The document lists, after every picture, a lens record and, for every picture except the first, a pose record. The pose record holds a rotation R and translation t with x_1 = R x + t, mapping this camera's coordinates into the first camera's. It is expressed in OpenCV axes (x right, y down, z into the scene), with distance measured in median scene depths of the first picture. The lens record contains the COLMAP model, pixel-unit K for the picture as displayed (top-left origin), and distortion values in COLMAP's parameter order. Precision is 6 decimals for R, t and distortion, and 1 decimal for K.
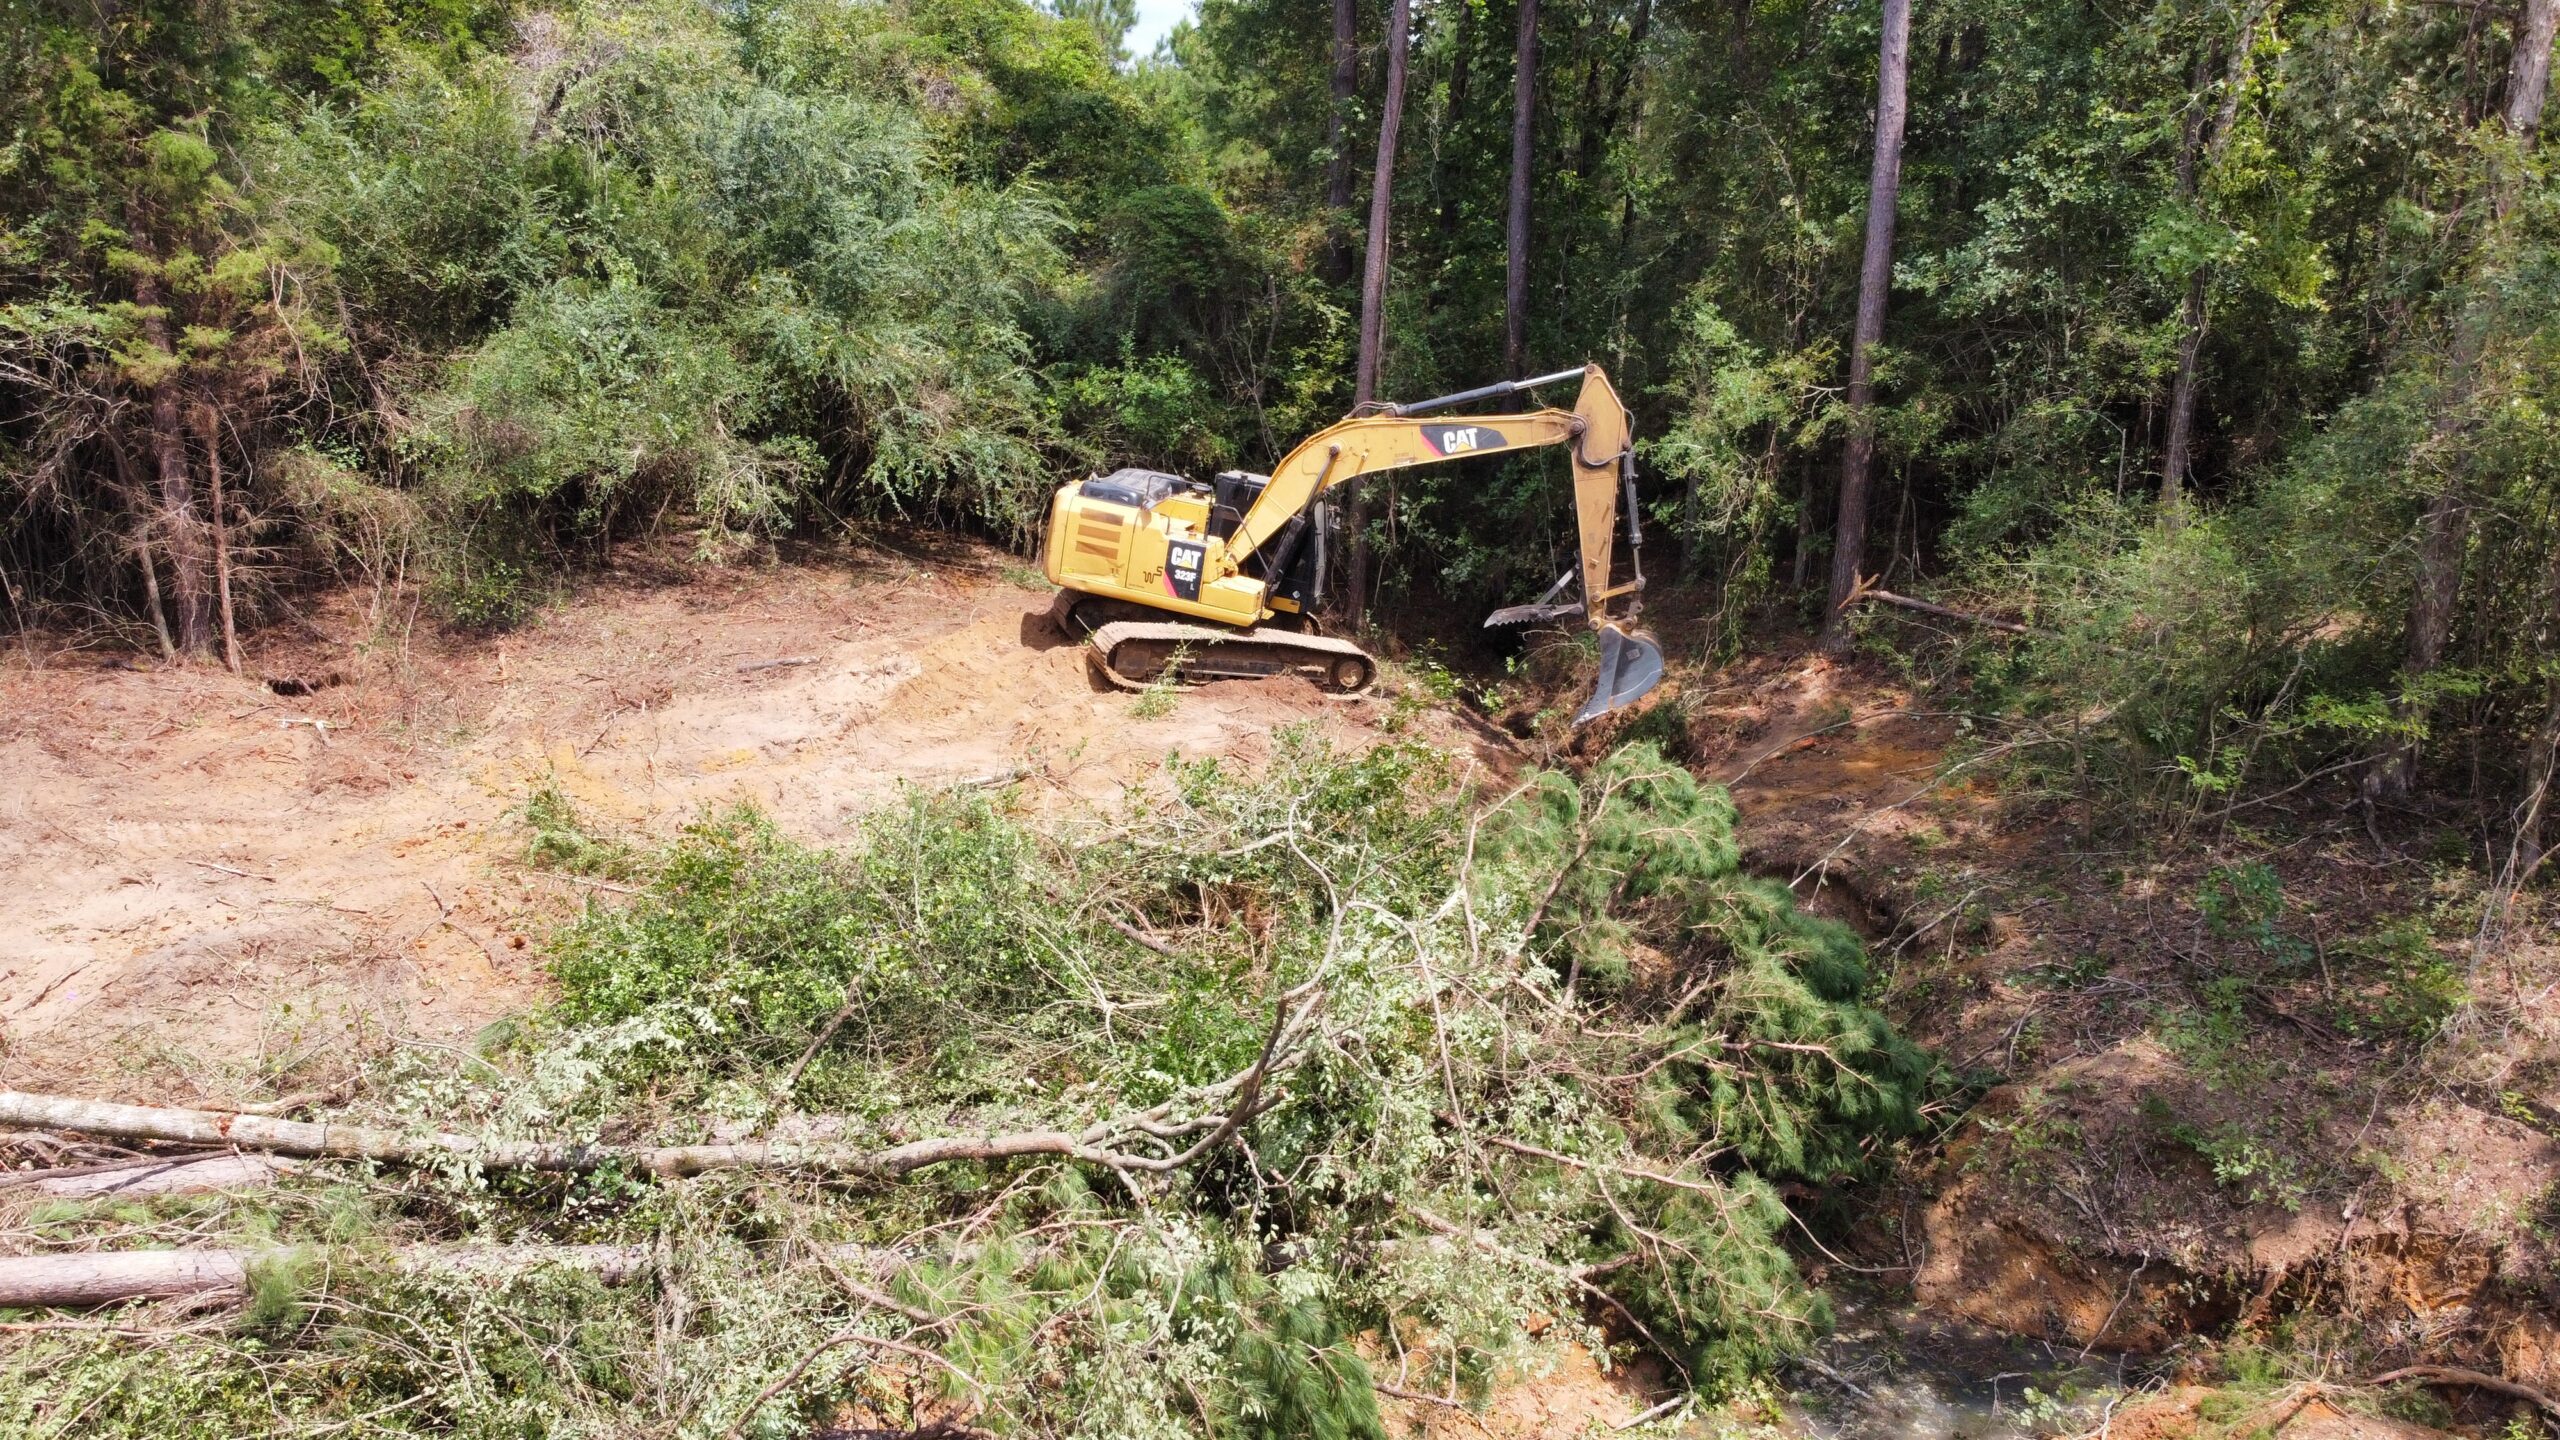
lens RADIAL K [[1951.0, 0, 1284.5], [0, 1951.0, 720.7], [0, 0, 1]] dist [0.010087, -0.010751]
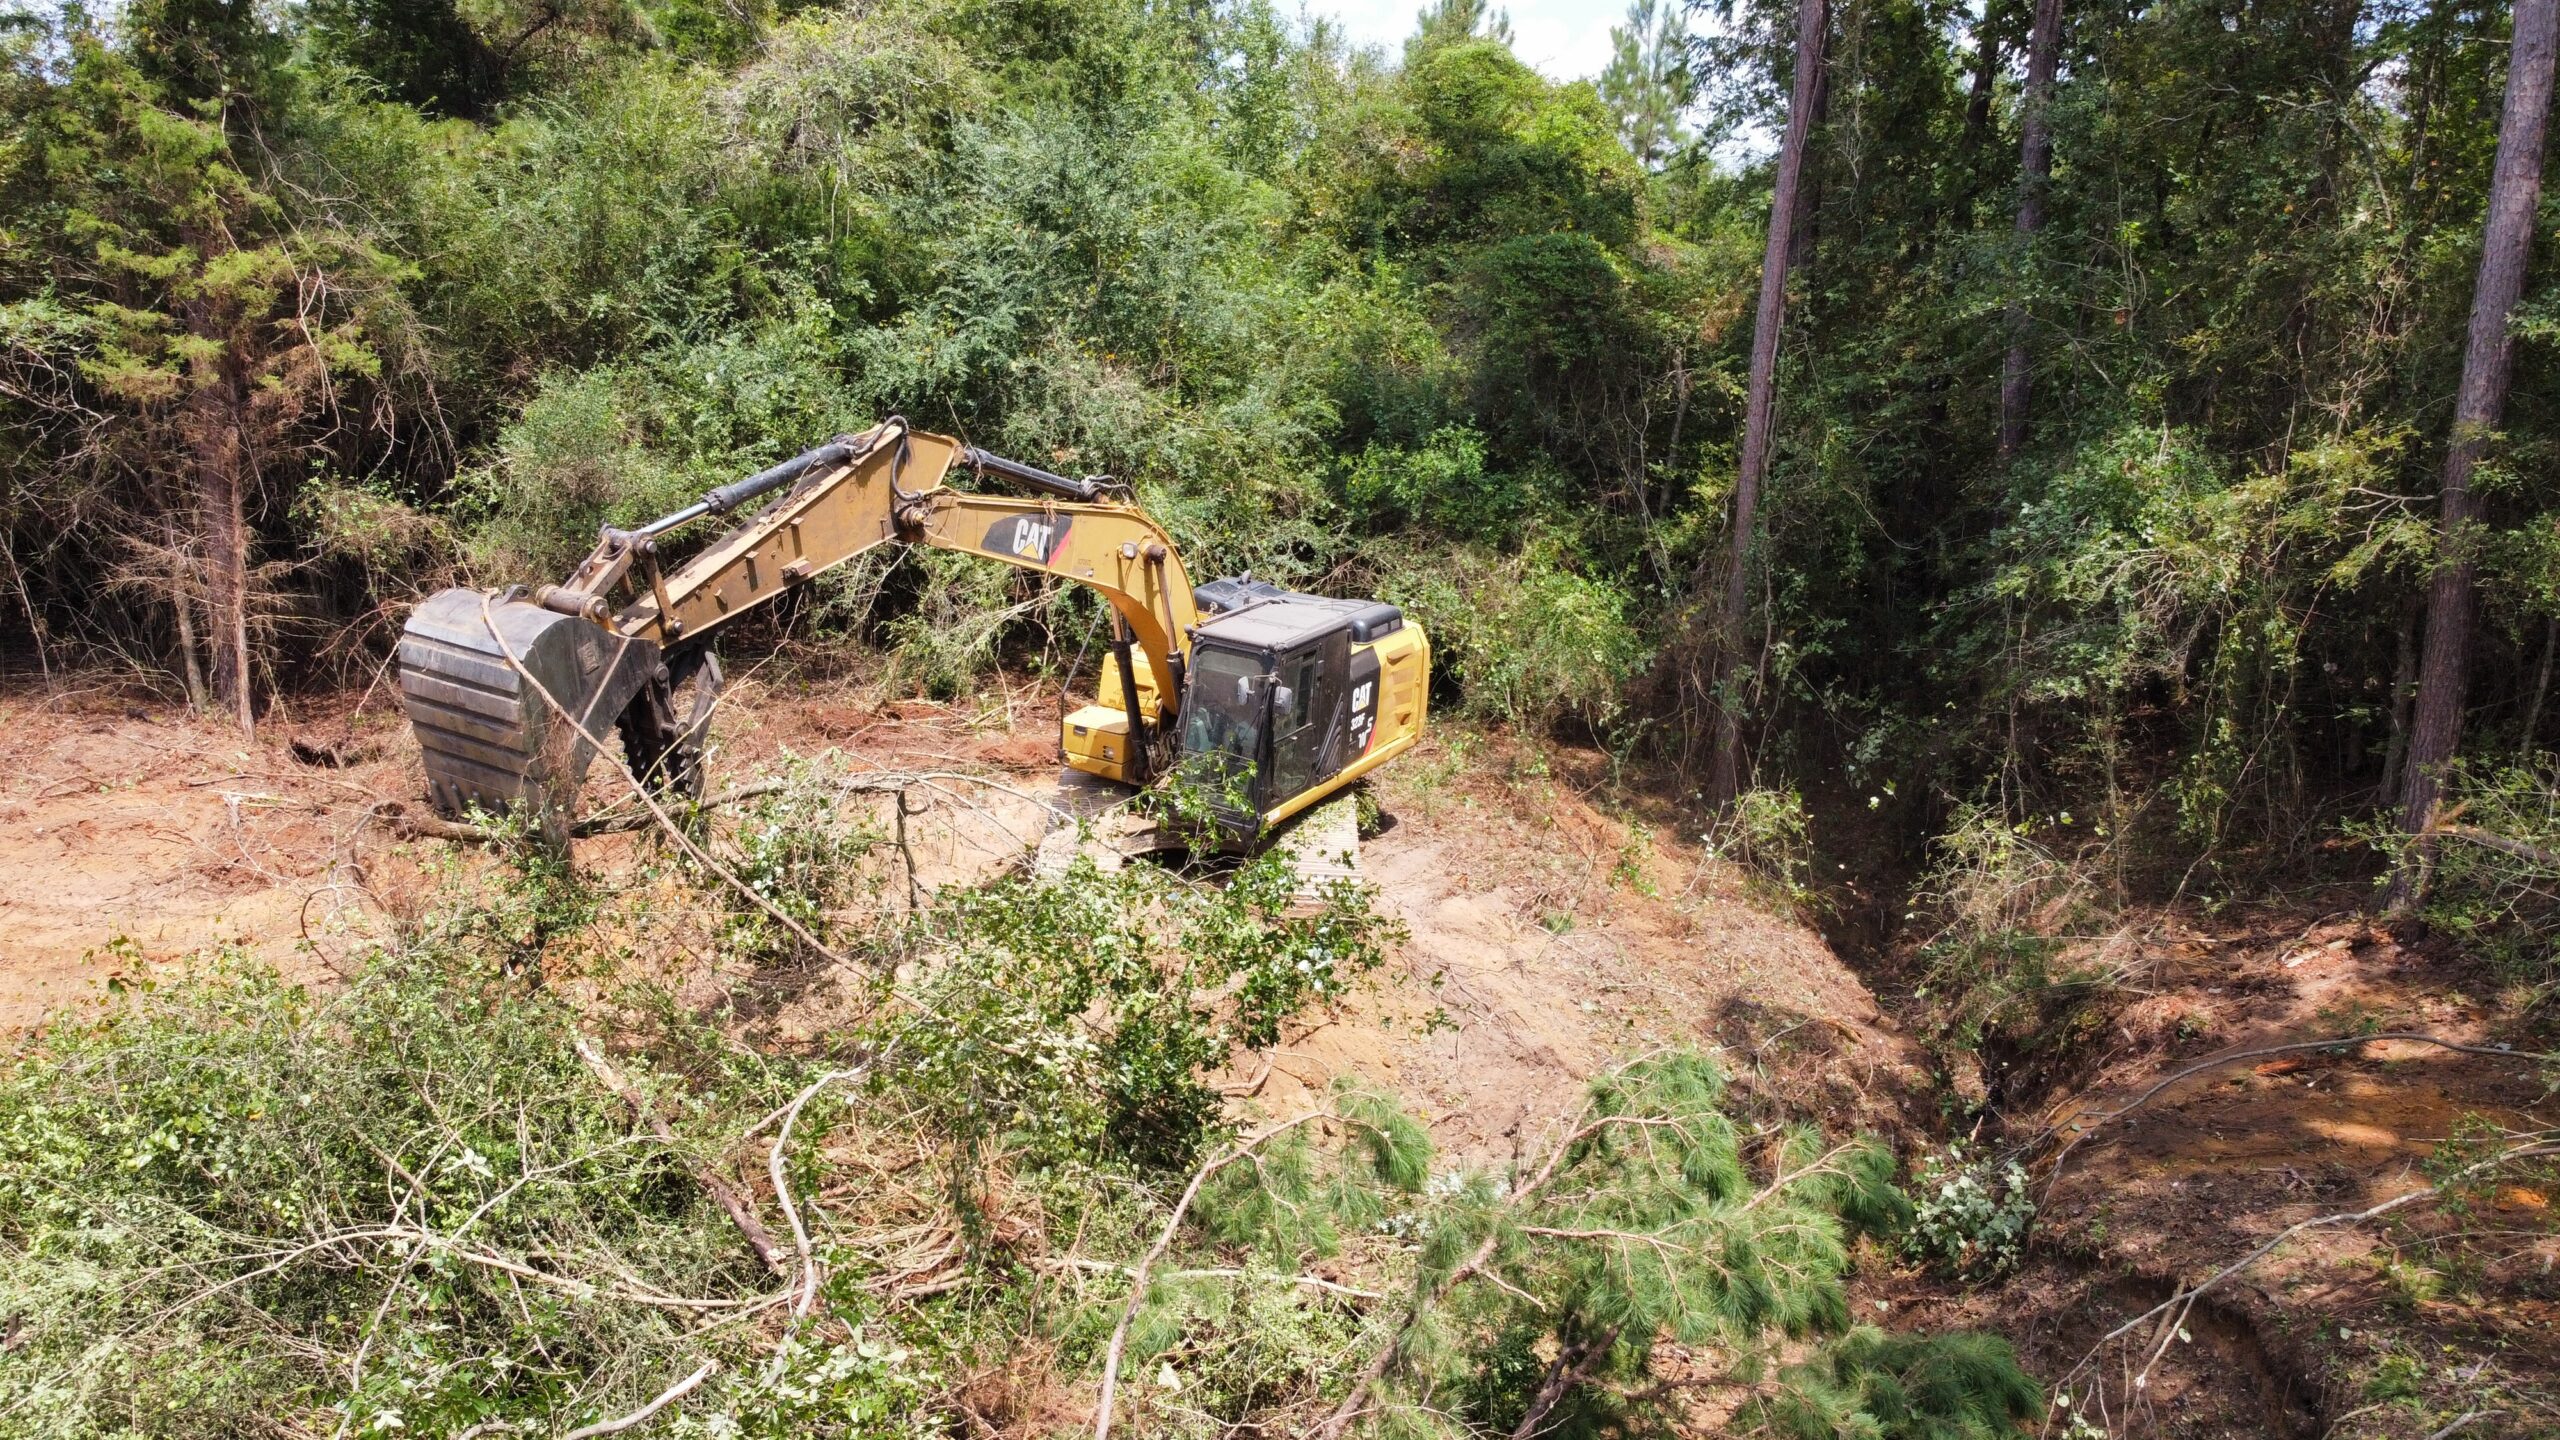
lens RADIAL K [[1951.0, 0, 1275.2], [0, 1951.0, 719.9], [0, 0, 1]] dist [0.010087, -0.010751]
pose [[0.925850, 0.078410, -0.369666, 0.212993], [-0.107598, 0.992444, -0.058977, -0.029289], [0.362249, 0.094380, 0.927291, 0.354802]]
